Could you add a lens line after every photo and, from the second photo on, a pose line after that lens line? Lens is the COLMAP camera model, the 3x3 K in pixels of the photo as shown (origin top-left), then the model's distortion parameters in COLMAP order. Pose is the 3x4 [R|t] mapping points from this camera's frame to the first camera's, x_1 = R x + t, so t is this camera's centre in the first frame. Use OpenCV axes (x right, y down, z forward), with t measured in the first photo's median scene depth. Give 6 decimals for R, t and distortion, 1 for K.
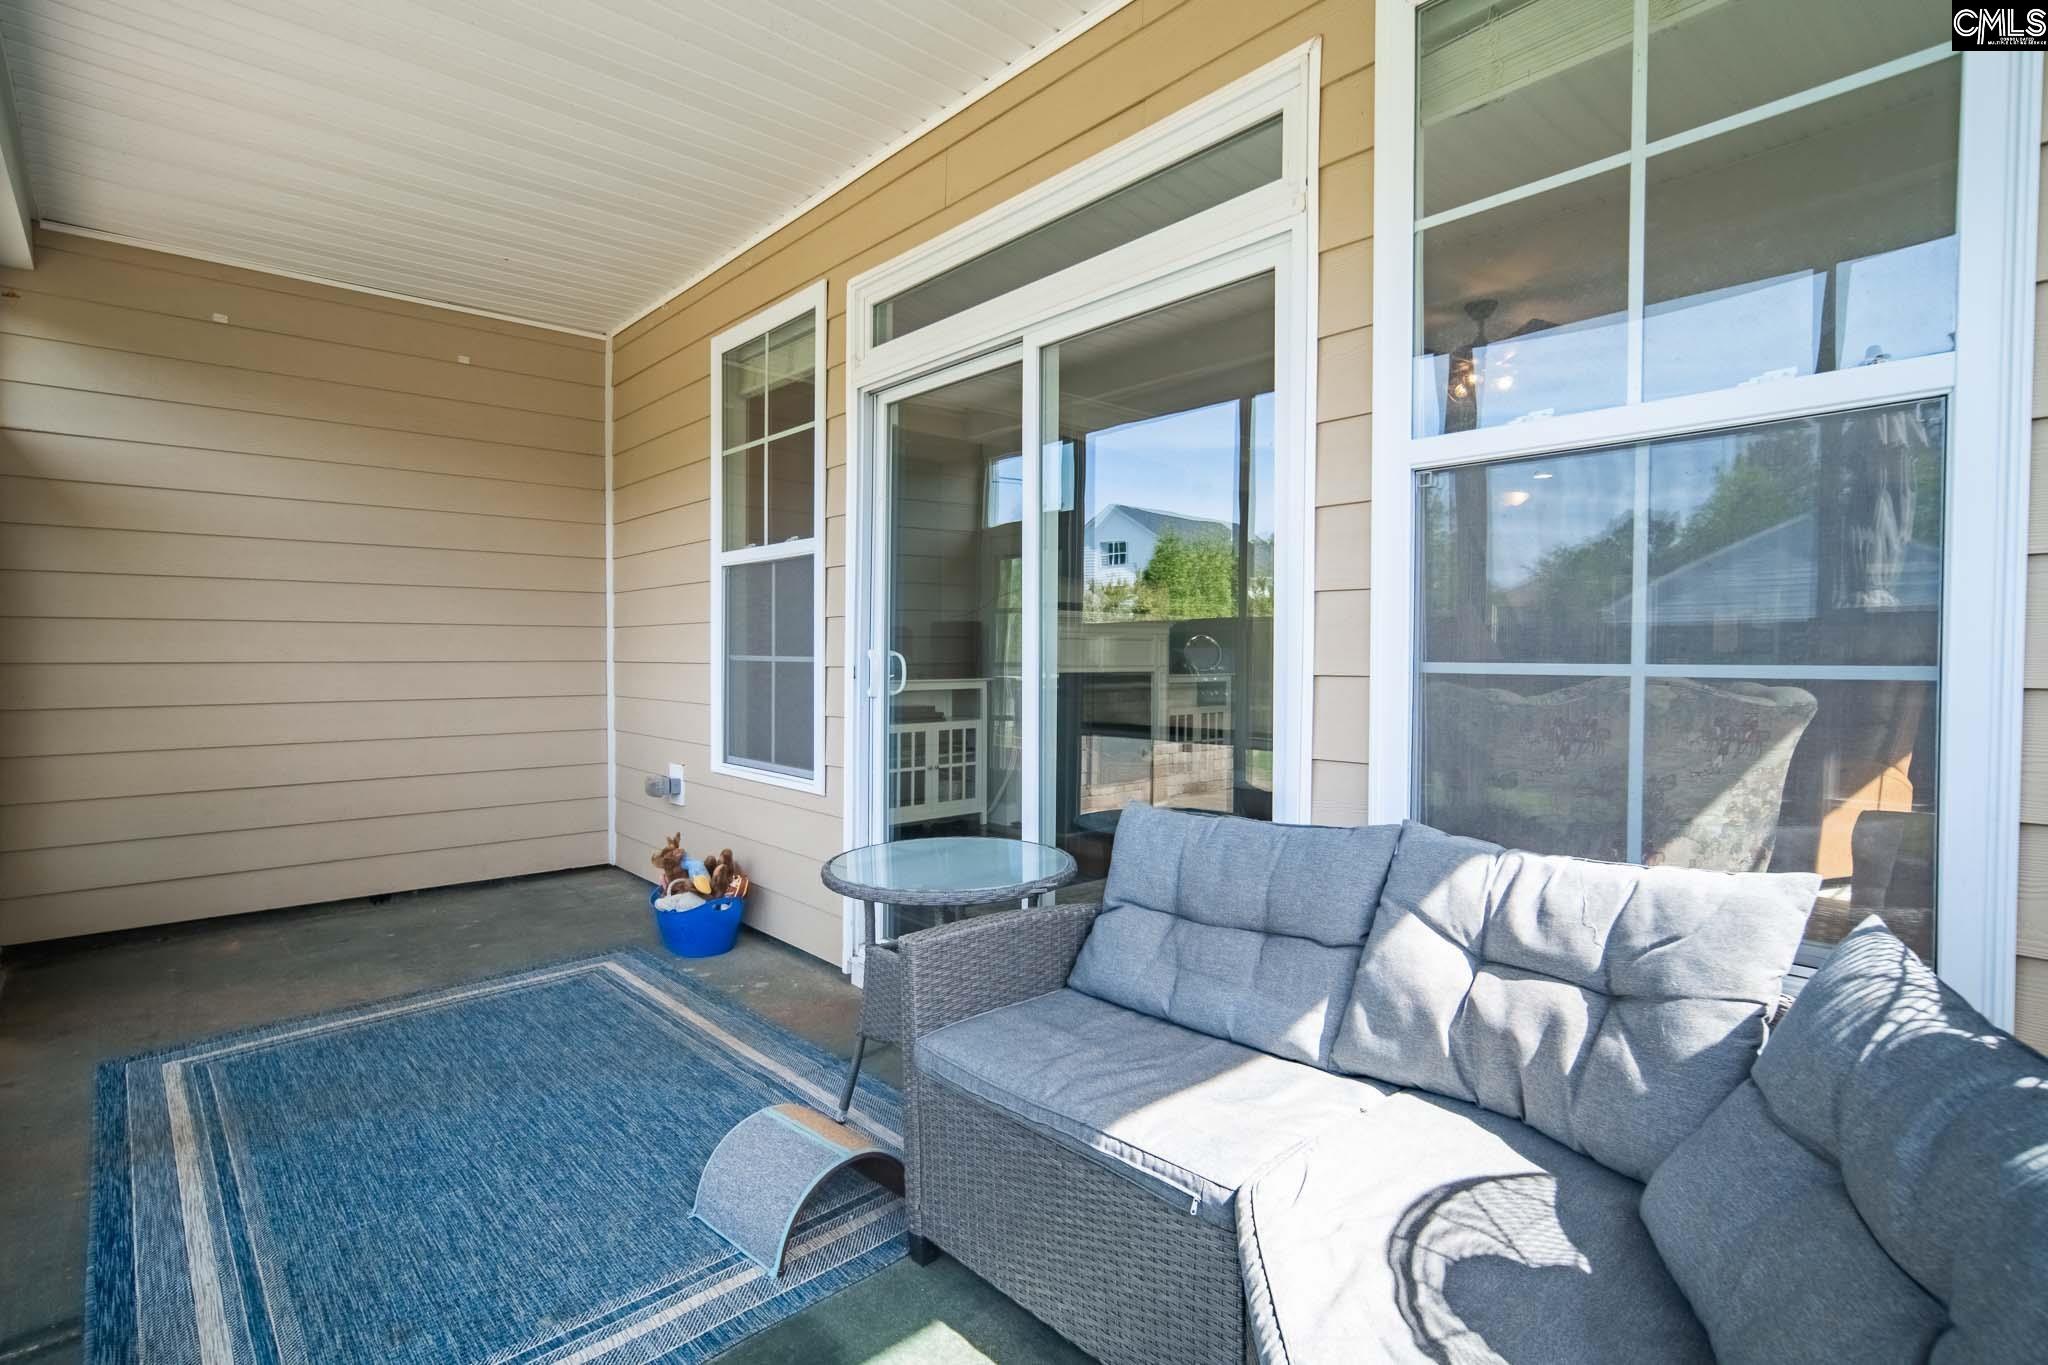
lens RADIAL K [[1004.5, 0, 1015.2], [0, 1004.5, 680.8], [0, 0, 1]] dist [-0.027916, 0.014802]
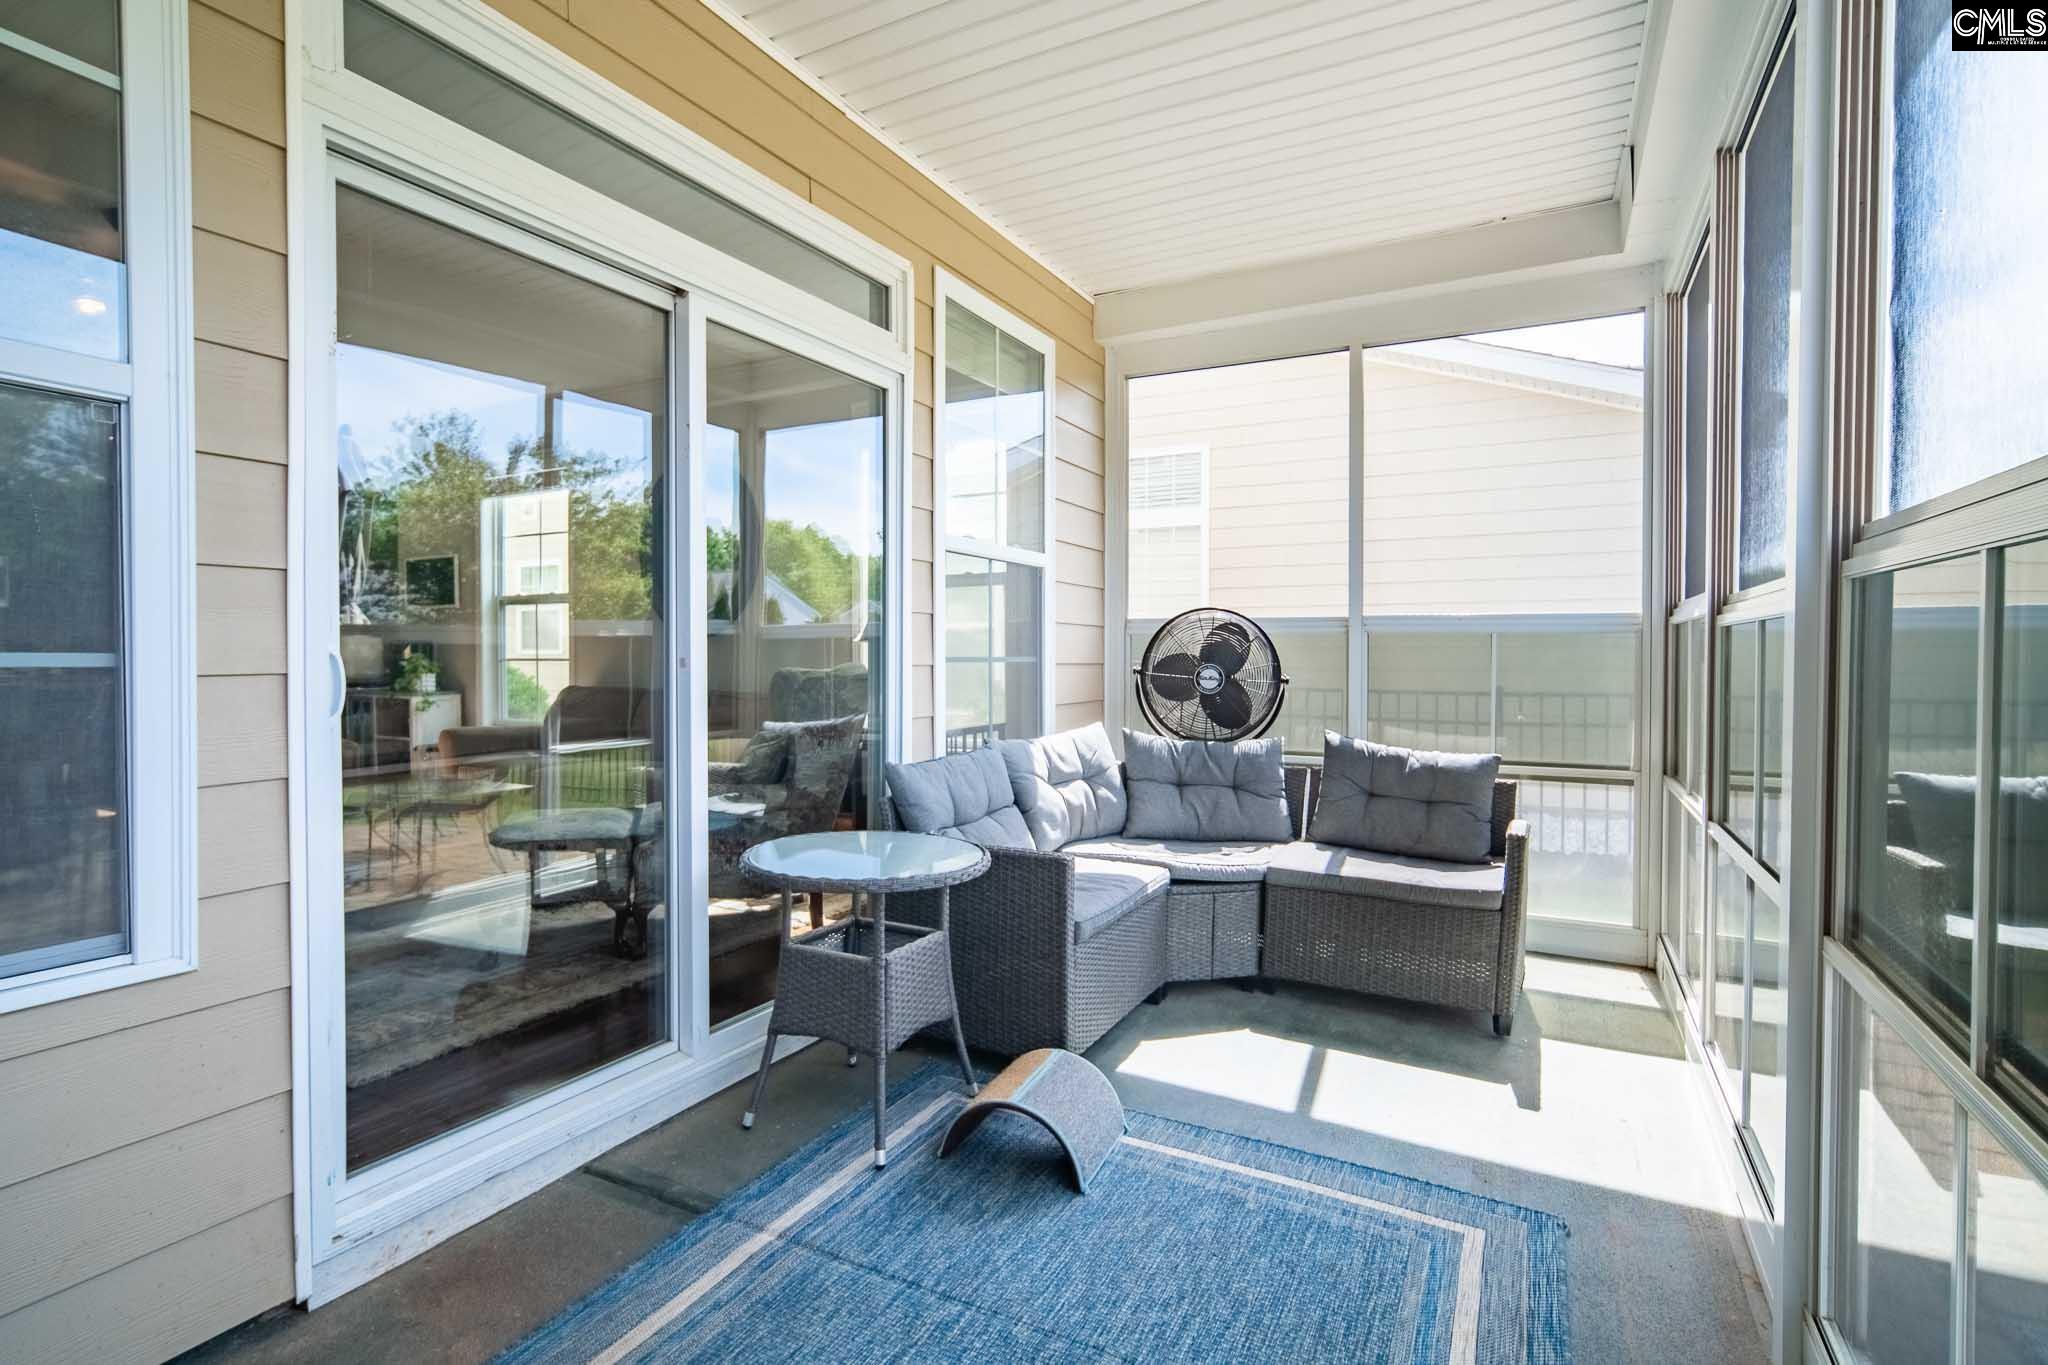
lens RADIAL K [[1004.5, 0, 1015.2], [0, 1004.5, 680.8], [0, 0, 1]] dist [-0.027916, 0.014802]
pose [[-0.351035, -0.036728, 0.935642, -0.997205], [0.013529, 0.998927, 0.044288, -0.040403], [-0.936265, 0.028205, -0.350161, 1.120809]]
